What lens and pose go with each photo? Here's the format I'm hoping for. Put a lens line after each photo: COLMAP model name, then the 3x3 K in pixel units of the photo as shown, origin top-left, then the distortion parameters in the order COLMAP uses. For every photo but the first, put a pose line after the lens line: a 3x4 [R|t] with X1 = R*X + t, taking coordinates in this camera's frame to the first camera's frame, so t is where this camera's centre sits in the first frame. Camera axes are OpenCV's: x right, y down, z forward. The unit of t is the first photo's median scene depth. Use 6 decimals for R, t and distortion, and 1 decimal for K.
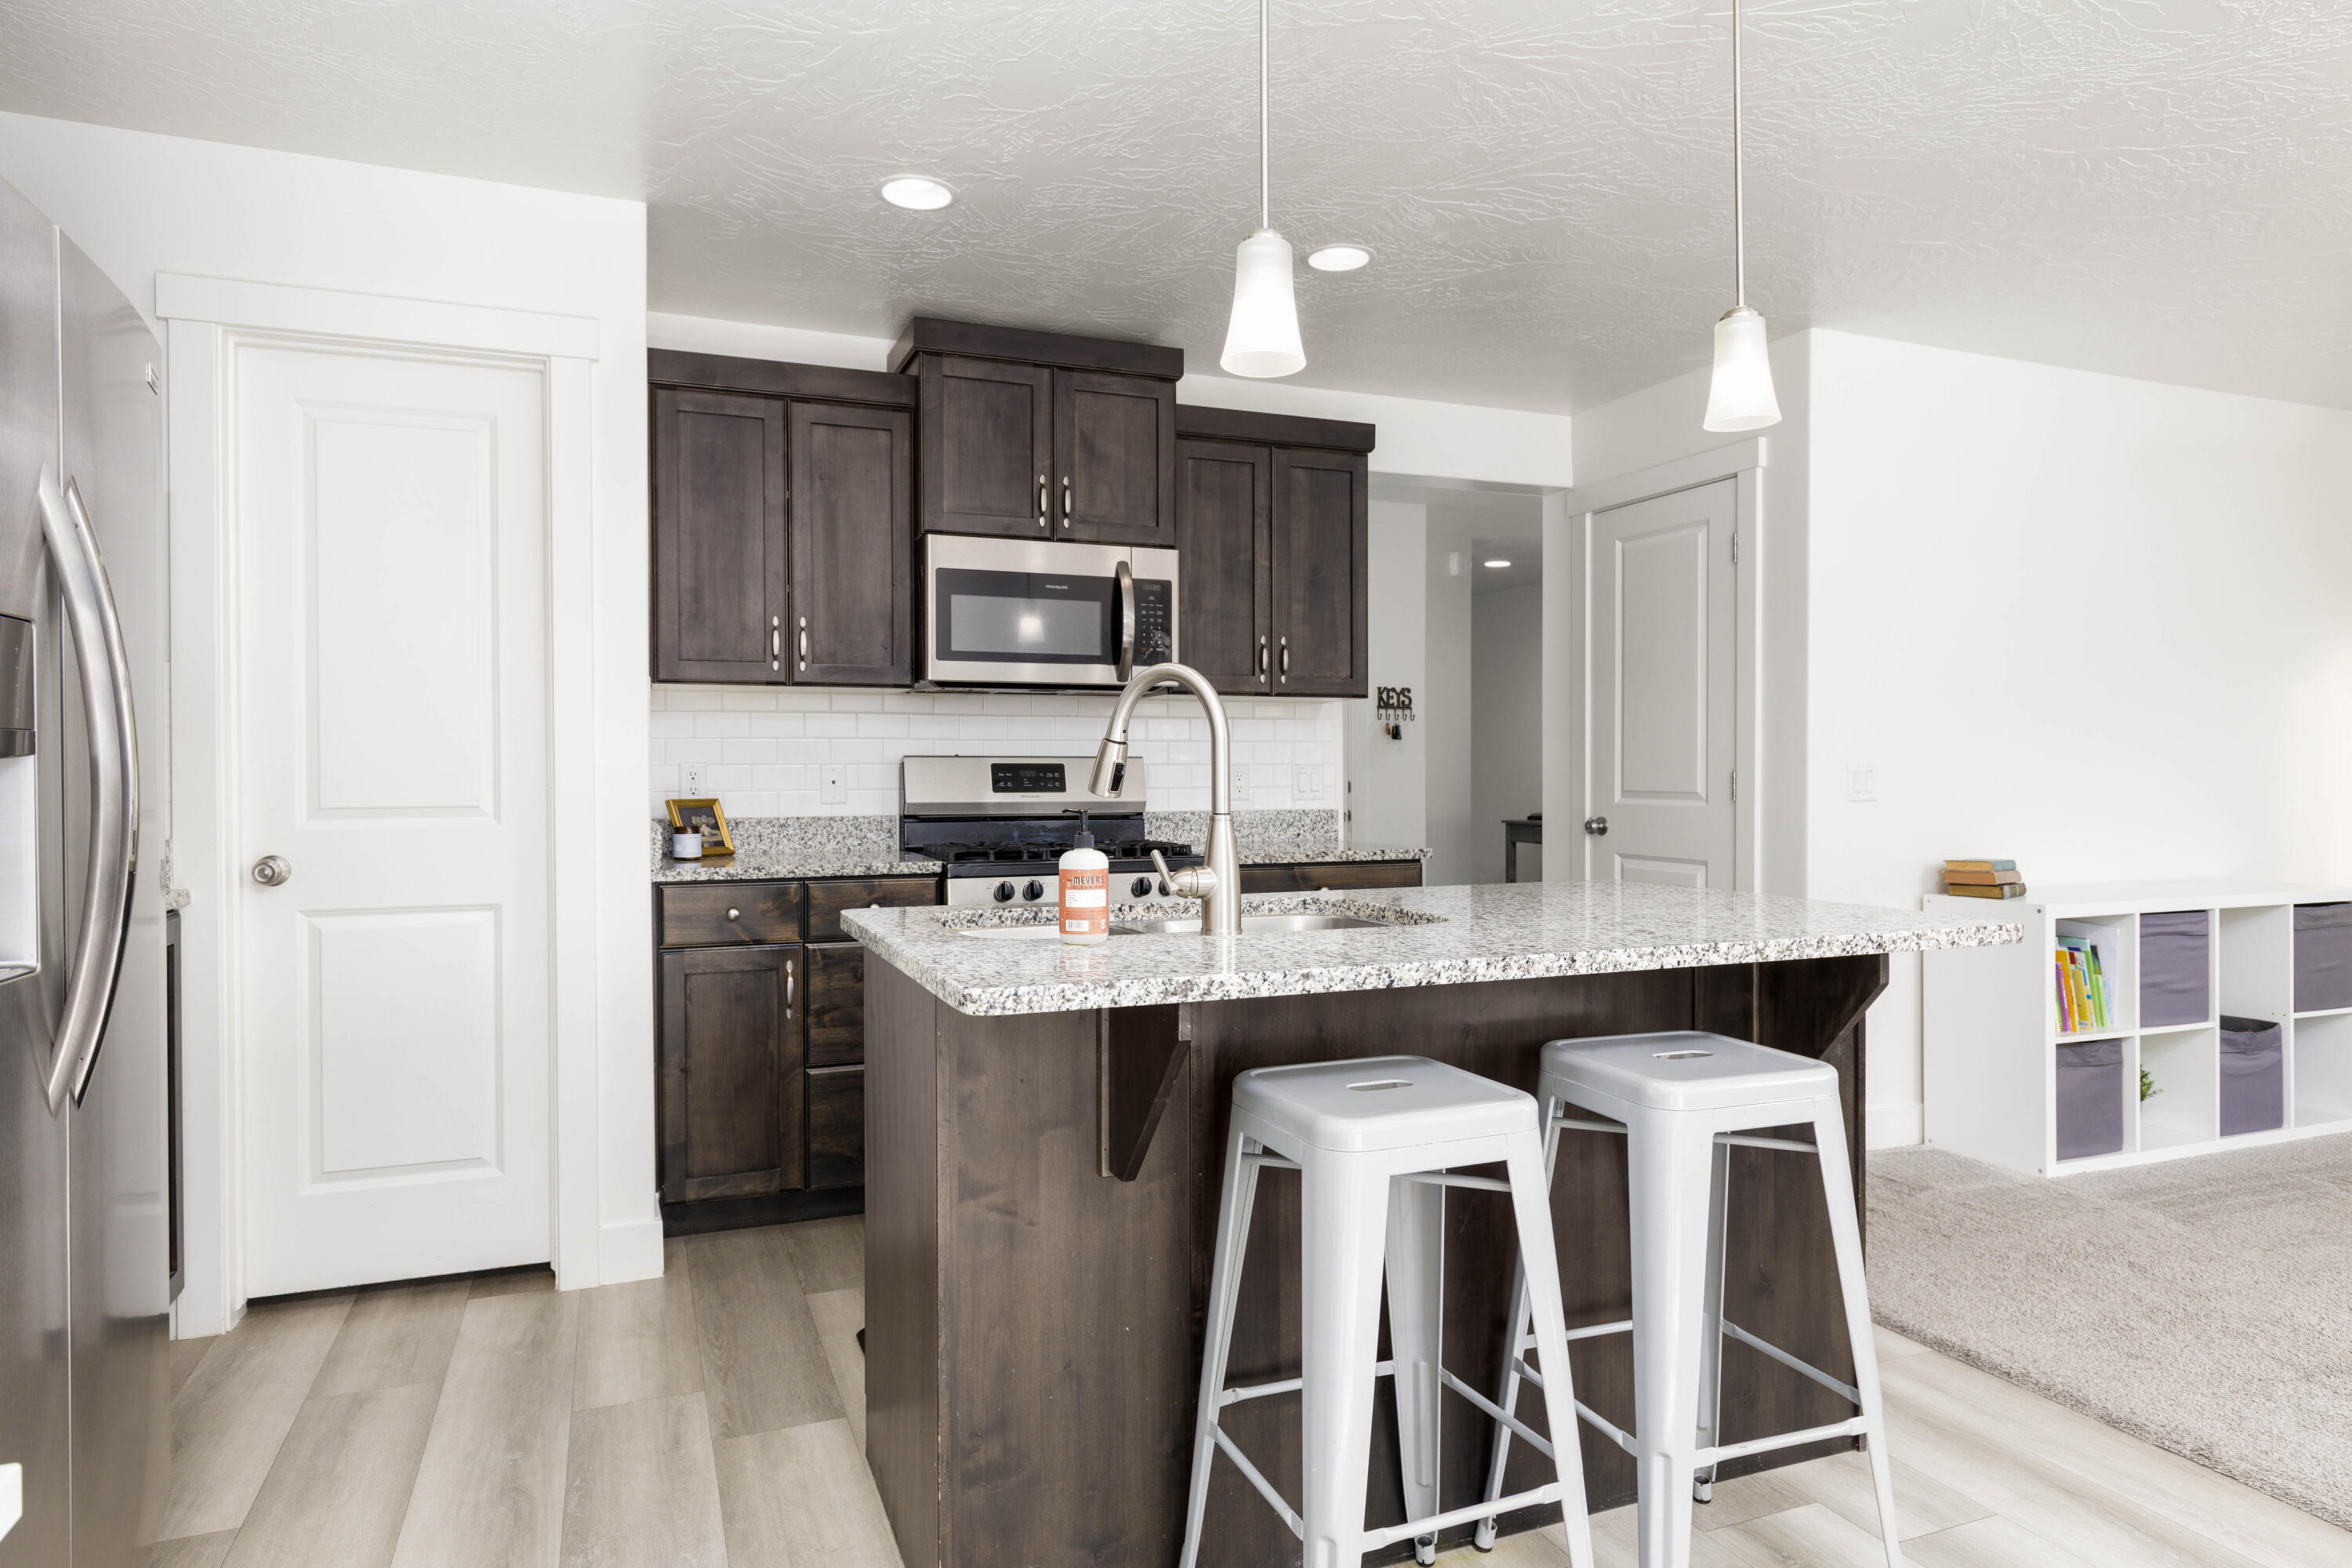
lens RADIAL K [[1385.5, 0, 1184.2], [0, 1385.5, 785.9], [0, 0, 1]] dist [0.002174, -0.000384]
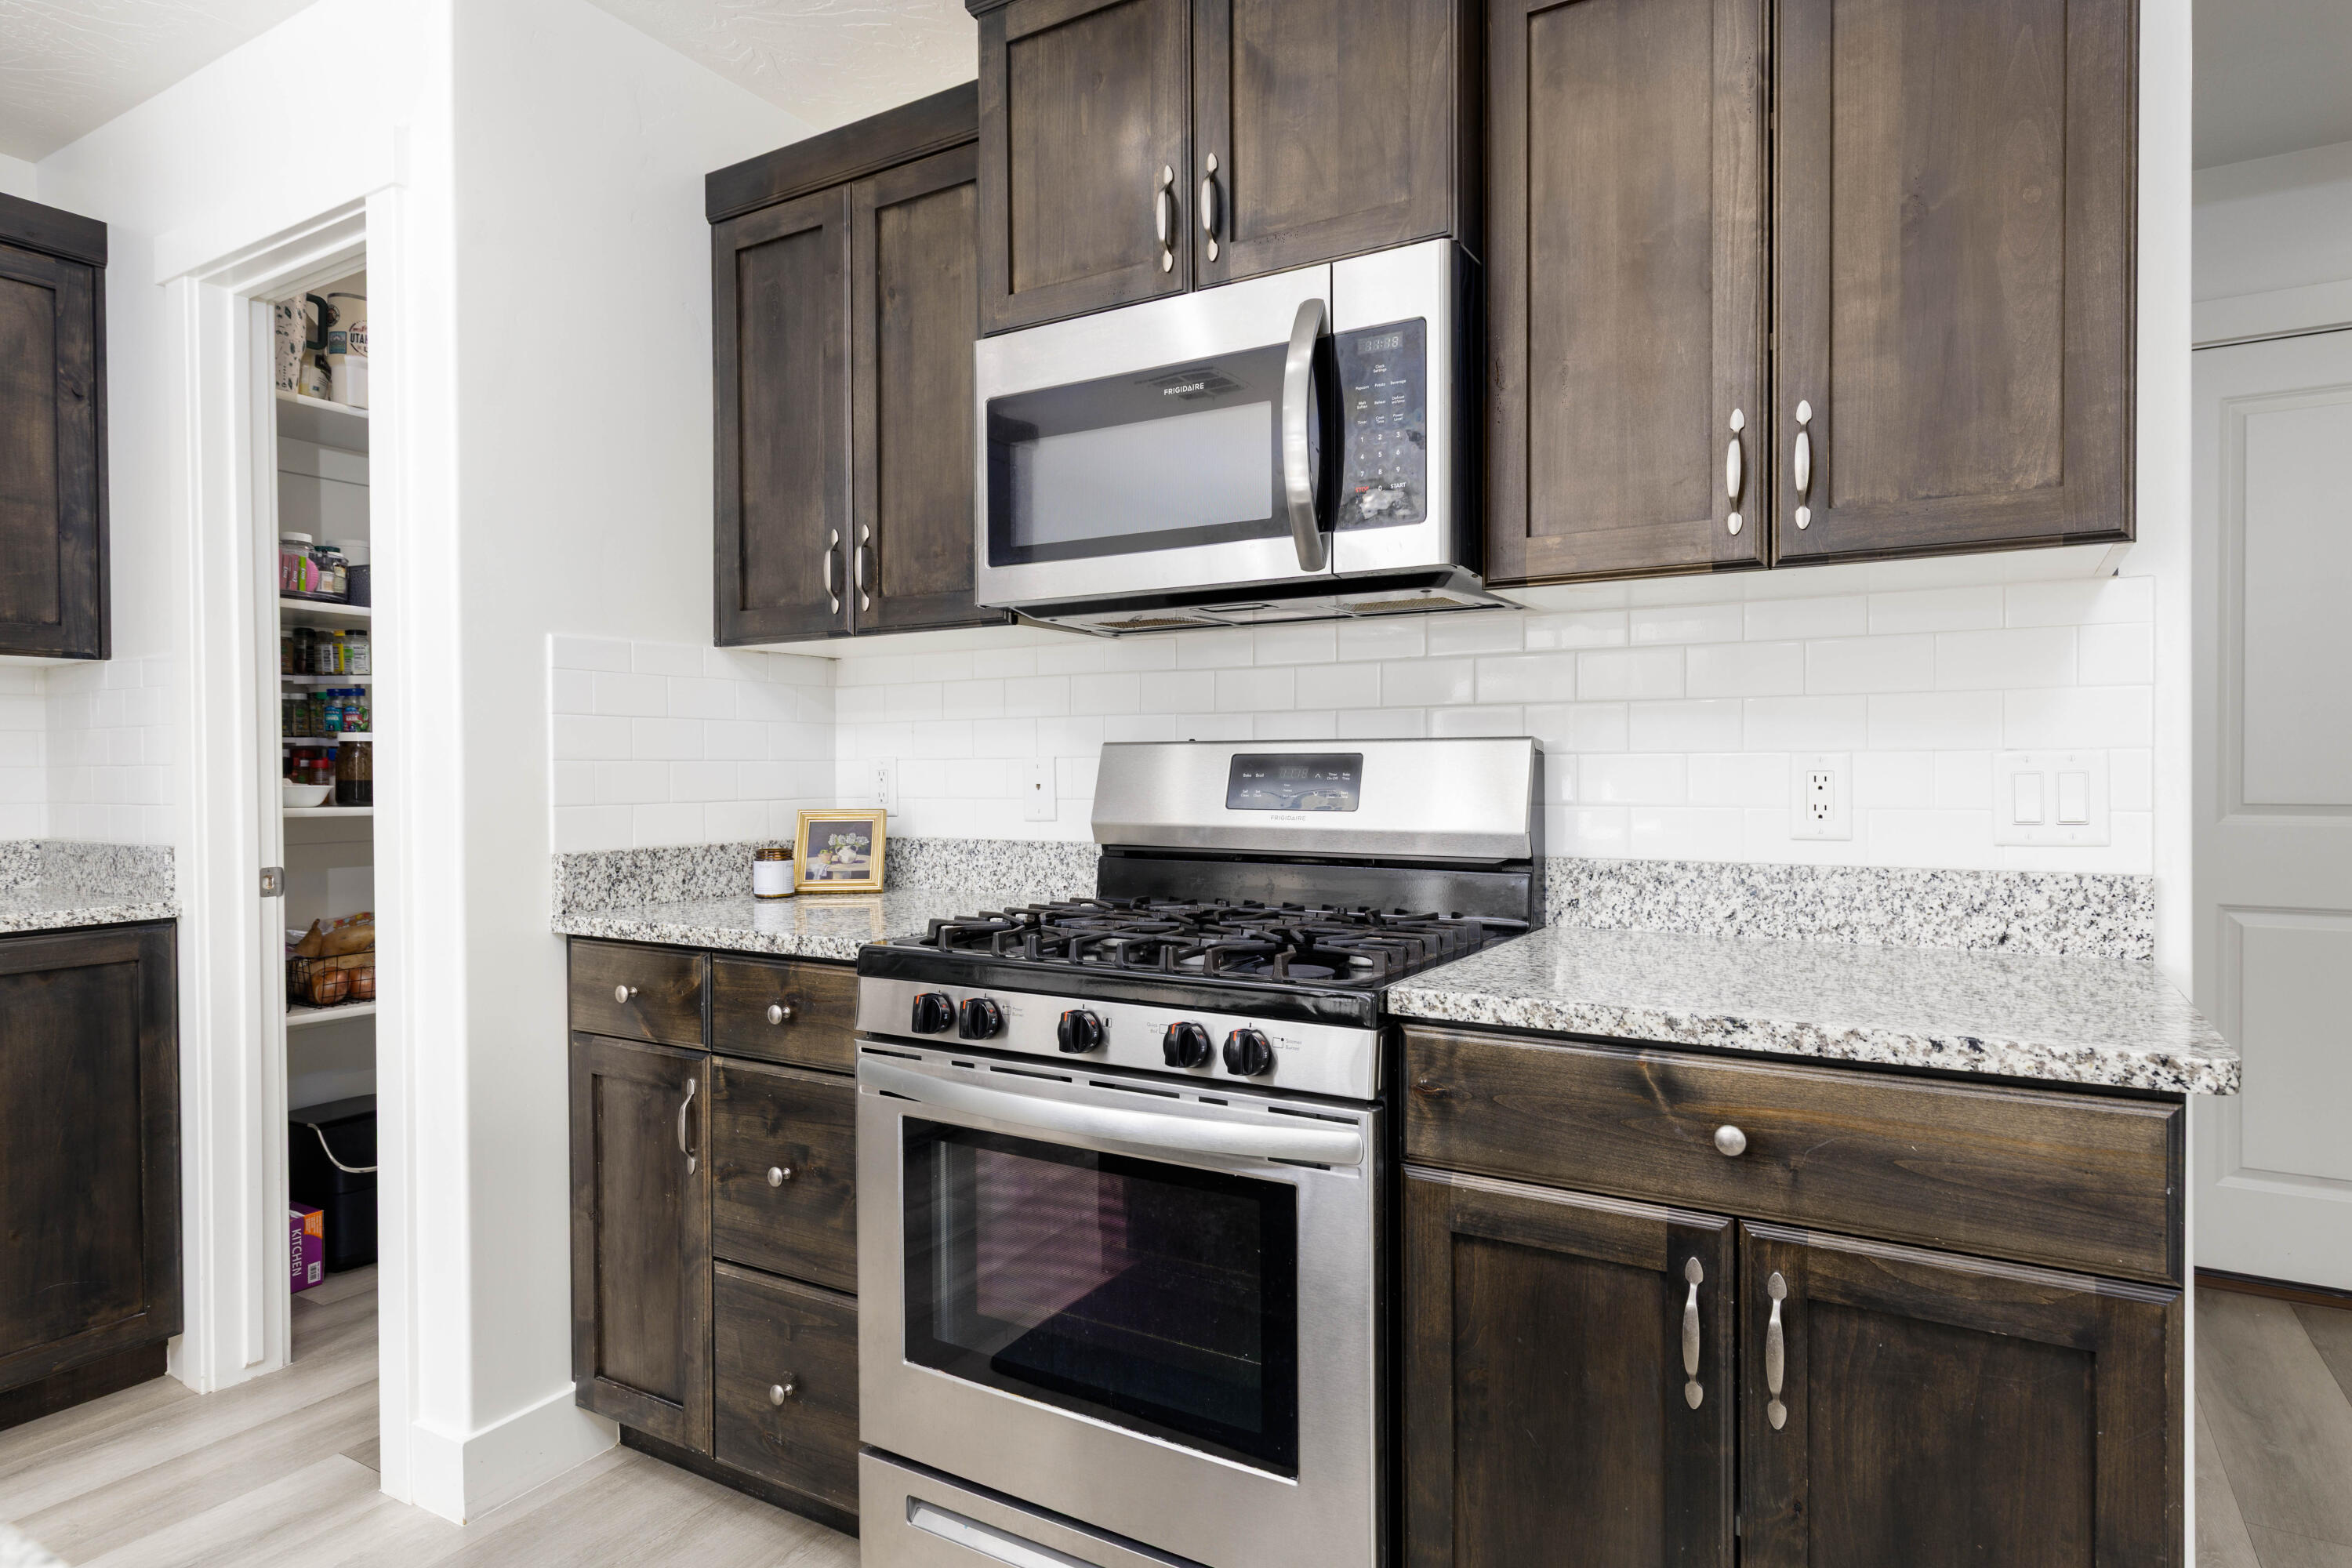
lens RADIAL K [[1310.5, 0, 1179.5], [0, 1310.5, 783.4], [0, 0, 1]] dist [0.005496, 0.001780]
pose [[0.603277, 0.008523, -0.797486, 0.267076], [-0.003986, 0.999963, 0.007671, -0.009199], [0.797521, -0.001449, 0.603289, 0.706603]]
